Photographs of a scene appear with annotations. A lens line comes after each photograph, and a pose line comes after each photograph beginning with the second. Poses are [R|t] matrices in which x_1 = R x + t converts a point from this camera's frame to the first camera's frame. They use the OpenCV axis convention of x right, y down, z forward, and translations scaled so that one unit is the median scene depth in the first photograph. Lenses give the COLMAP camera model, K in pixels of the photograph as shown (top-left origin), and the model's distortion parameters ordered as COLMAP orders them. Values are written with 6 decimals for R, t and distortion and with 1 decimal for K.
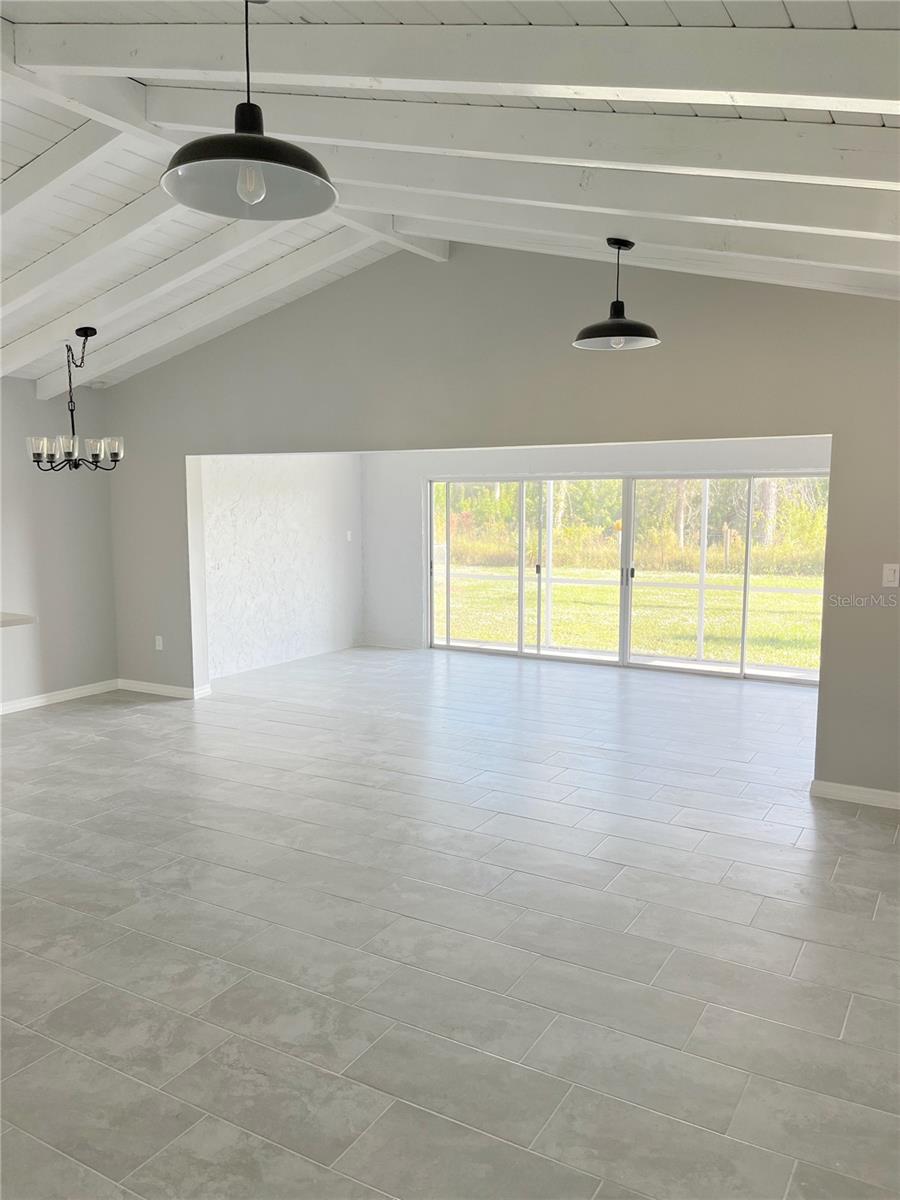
lens RADIAL K [[925.3, 0, 453.9], [0, 925.3, 602.7], [0, 0, 1]] dist [0.061771, -0.090084]
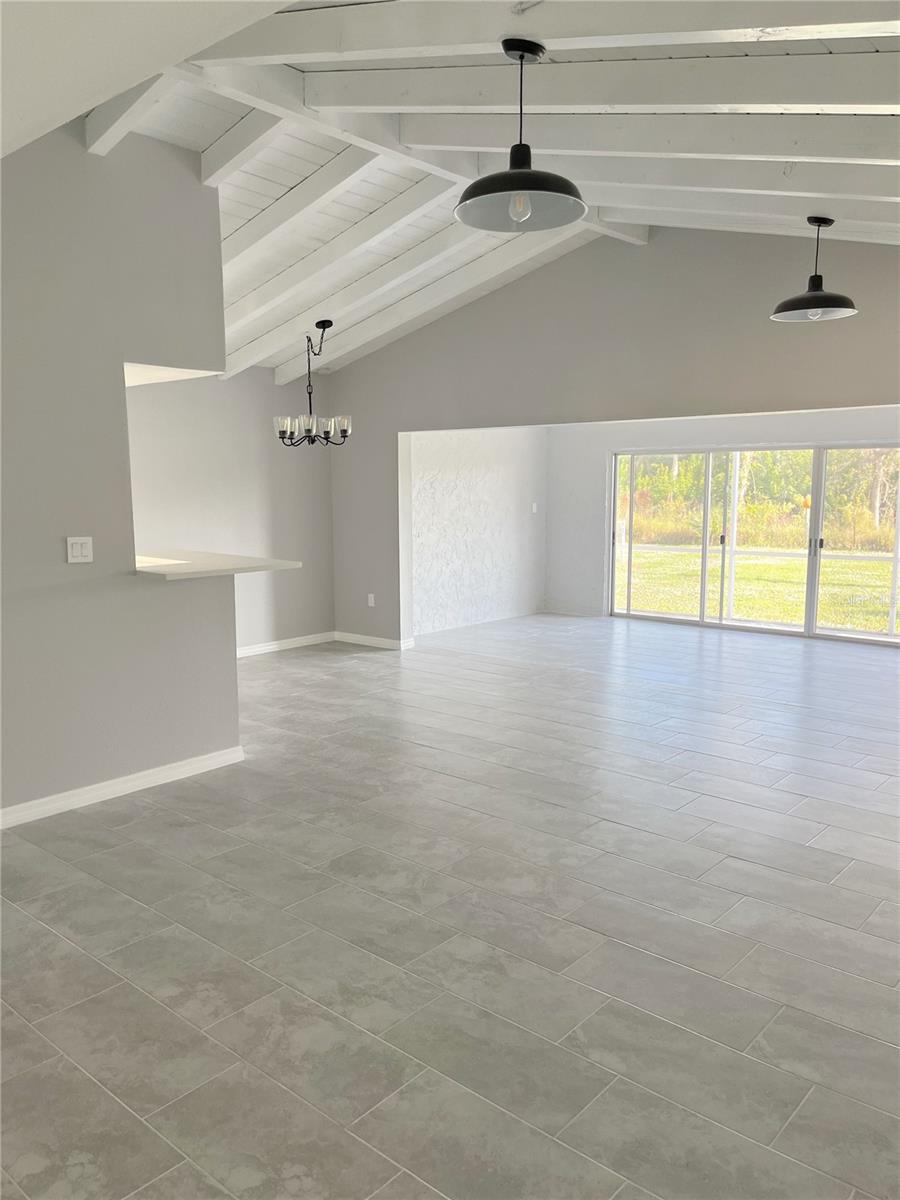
lens RADIAL K [[925.3, 0, 432.8], [0, 925.3, 607.9], [0, 0, 1]] dist [0.061771, -0.090084]
pose [[0.979441, 0.023288, -0.200382, -0.026873], [-0.018196, 0.999464, 0.027215, 0.031734], [0.200908, -0.023010, 0.979340, -0.128045]]
